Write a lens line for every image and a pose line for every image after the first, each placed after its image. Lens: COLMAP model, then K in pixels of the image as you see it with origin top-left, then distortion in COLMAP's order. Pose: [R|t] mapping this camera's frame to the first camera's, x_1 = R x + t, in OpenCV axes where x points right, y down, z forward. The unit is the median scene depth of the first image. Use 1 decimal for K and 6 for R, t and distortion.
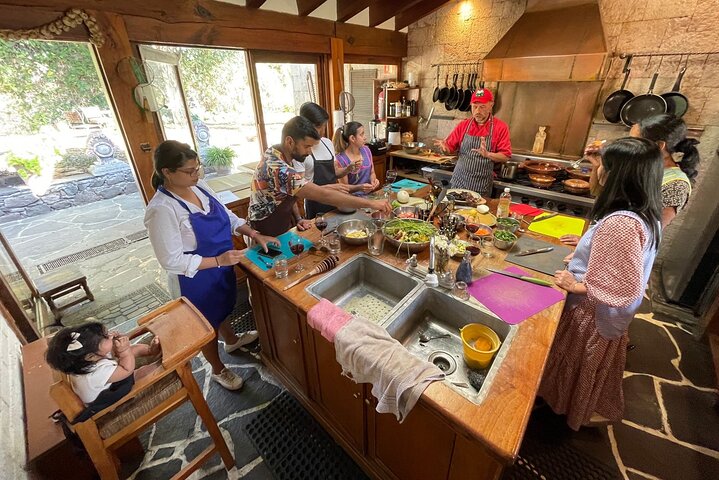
lens RADIAL K [[286.5, 0, 362.0], [0, 286.5, 203.1], [0, 0, 1]] dist [-0.000498, -0.000015]
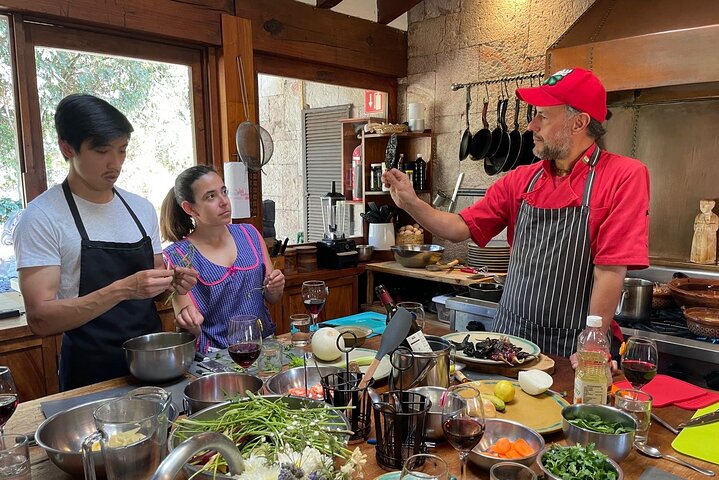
lens RADIAL K [[553.1, 0, 345.4], [0, 553.1, 258.2], [0, 0, 1]] dist [0.064225, -0.002186]
pose [[0.998769, 0.018450, -0.046046, 0.111399], [-0.028537, 0.972975, -0.229141, 0.018614], [0.040574, 0.230173, 0.972303, 0.149737]]
